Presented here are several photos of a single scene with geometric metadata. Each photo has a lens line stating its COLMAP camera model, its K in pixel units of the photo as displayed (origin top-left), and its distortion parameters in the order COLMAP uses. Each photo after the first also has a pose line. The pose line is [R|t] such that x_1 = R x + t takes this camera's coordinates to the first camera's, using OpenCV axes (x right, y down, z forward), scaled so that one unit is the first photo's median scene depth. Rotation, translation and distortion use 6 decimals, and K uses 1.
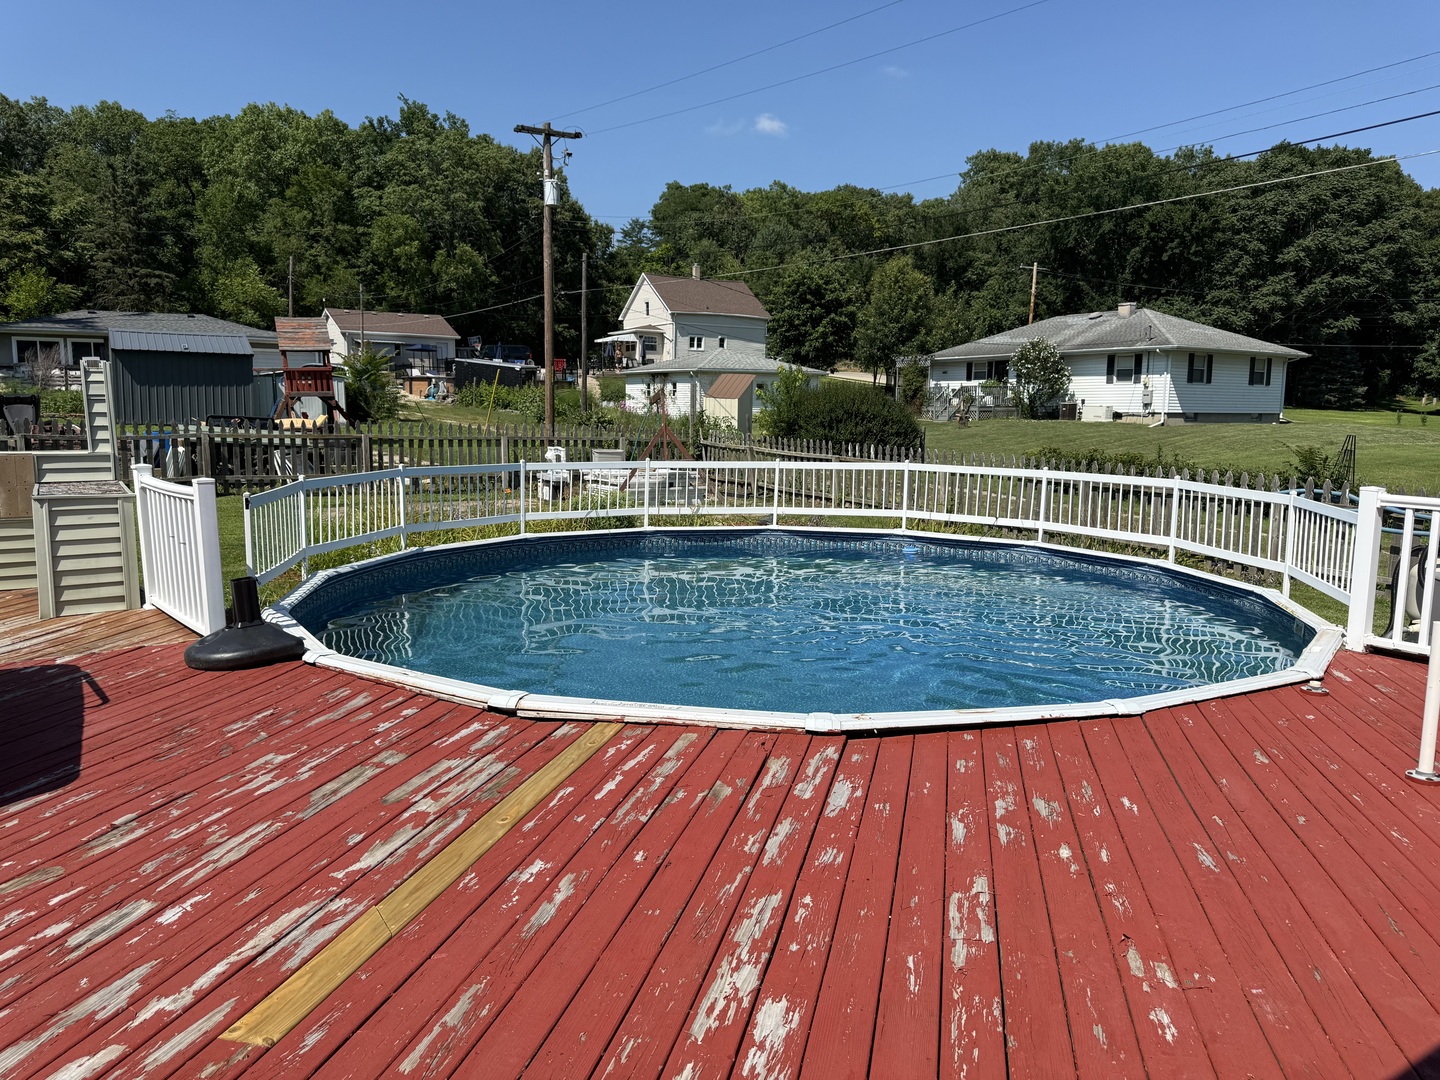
lens RADIAL K [[1022.1, 0, 756.2], [0, 1022.1, 552.2], [0, 0, 1]] dist [0.024708, -0.030494]
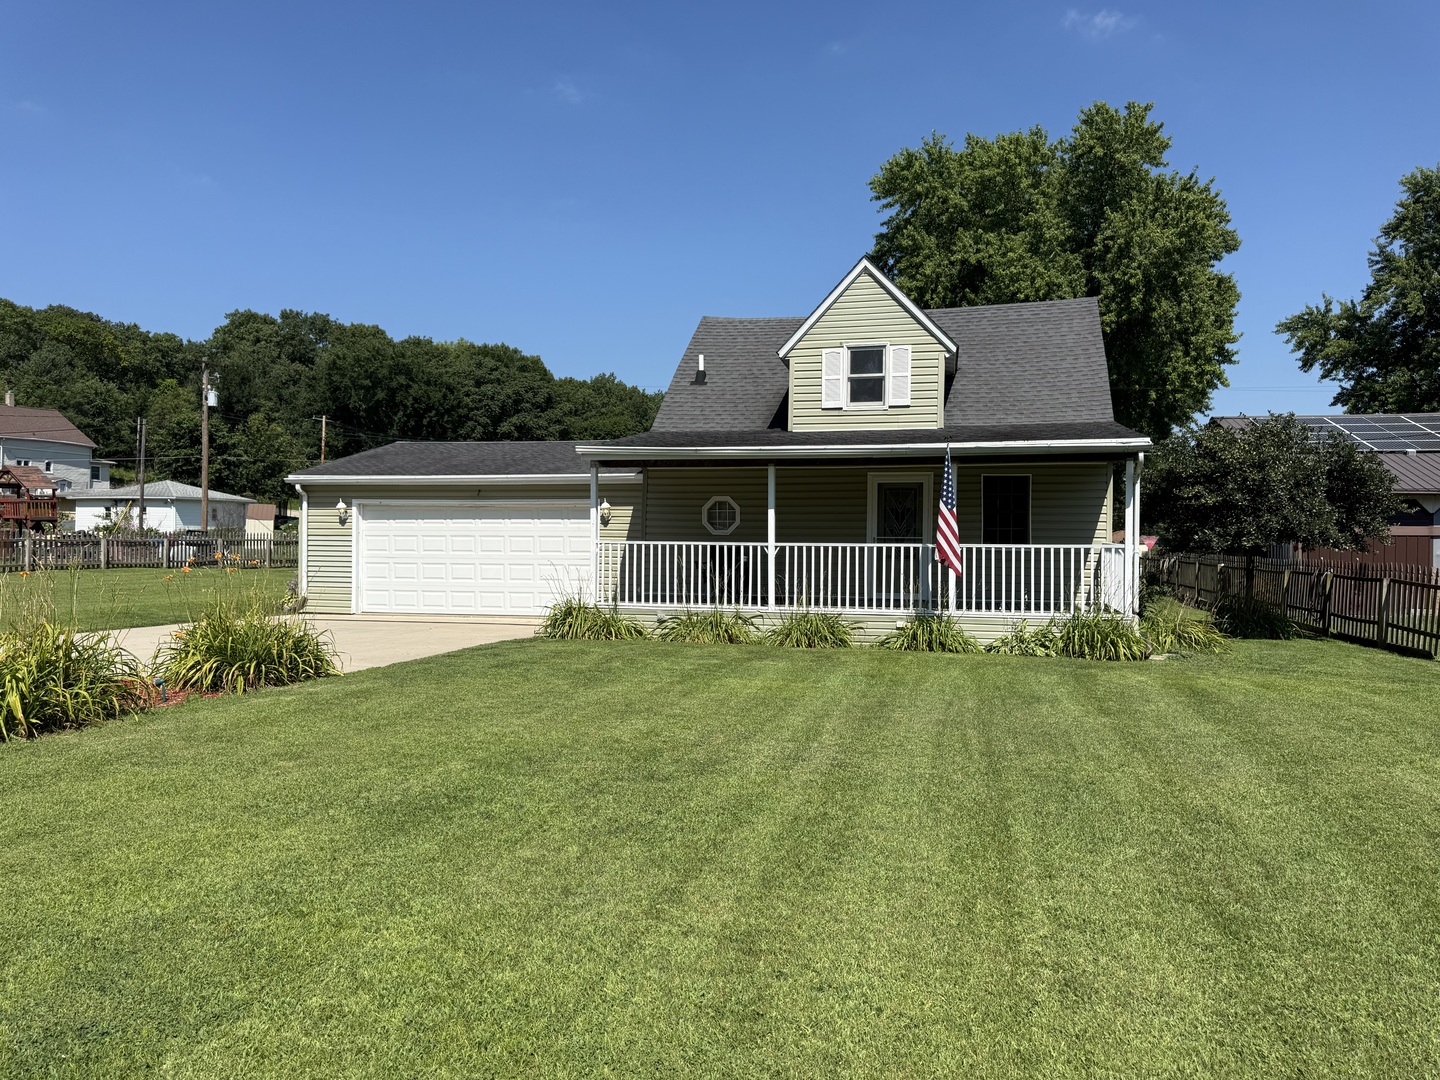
lens RADIAL K [[1022.1, 0, 728.6], [0, 1022.1, 541.1], [0, 0, 1]] dist [0.024708, -0.030494]
pose [[0.721140, -0.004568, 0.692774, -0.272722], [0.092415, 0.991676, -0.089660, 0.037921], [-0.686598, 0.128680, 0.715559, -0.265181]]
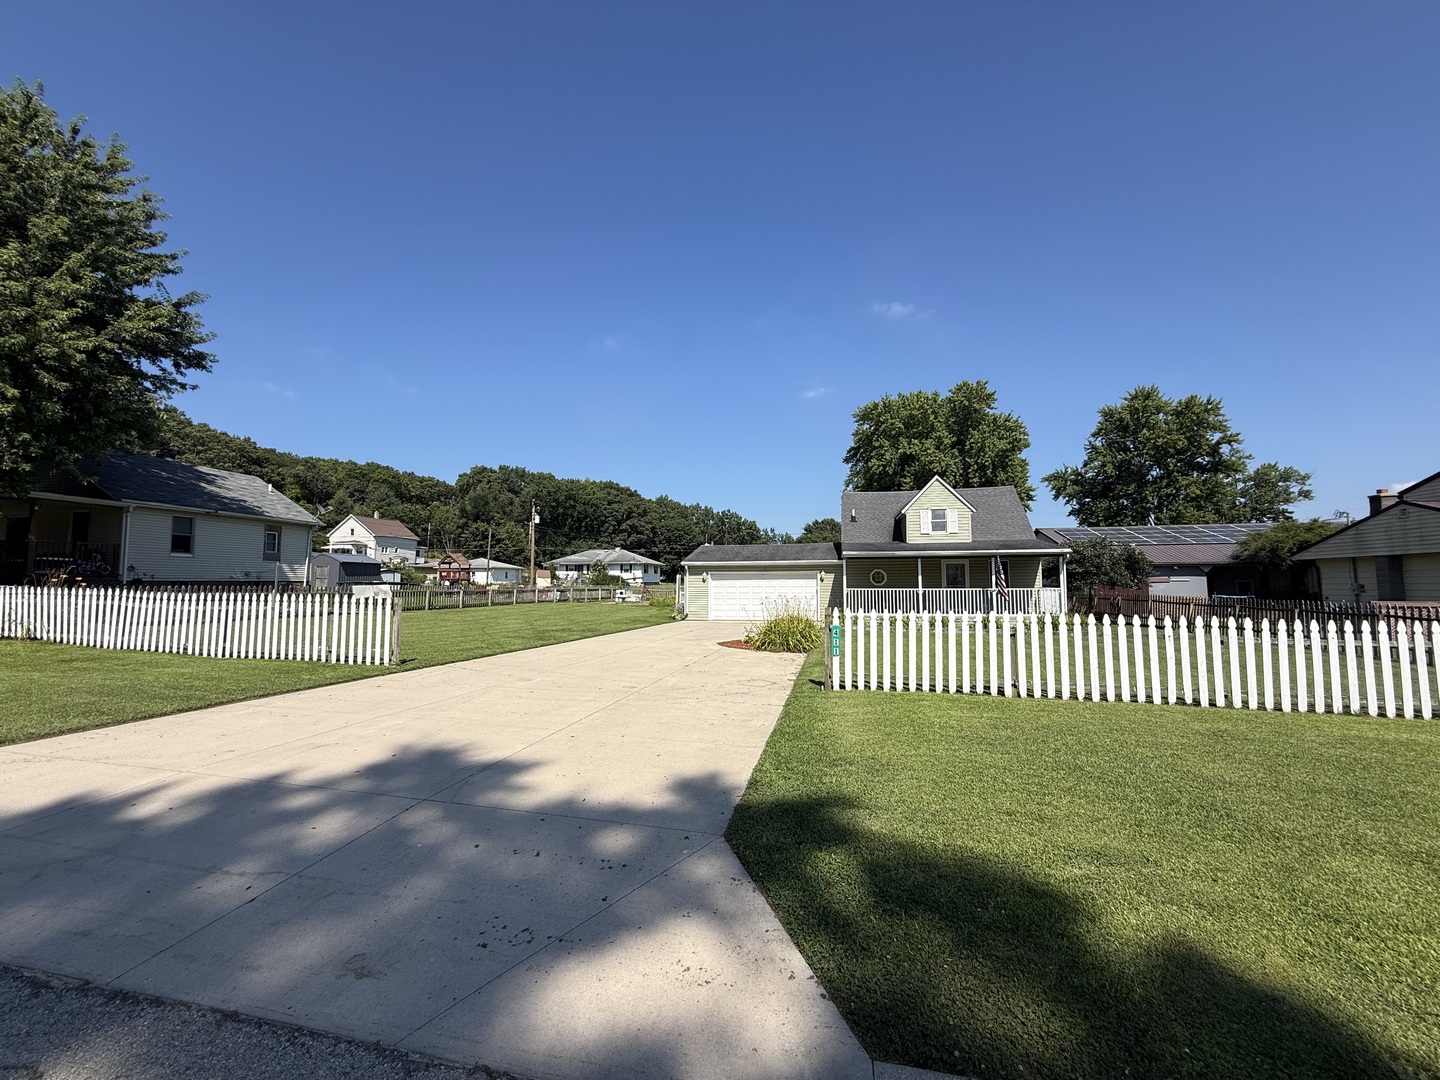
lens RADIAL K [[573.9, 0, 719.4], [0, 573.9, 536.8], [0, 0, 1]] dist [-0.000571, -0.000030]
pose [[0.705105, 0.047930, 0.707481, -0.403073], [0.104349, 0.979838, -0.170380, 0.034031], [-0.701383, 0.193961, 0.685887, -0.259530]]
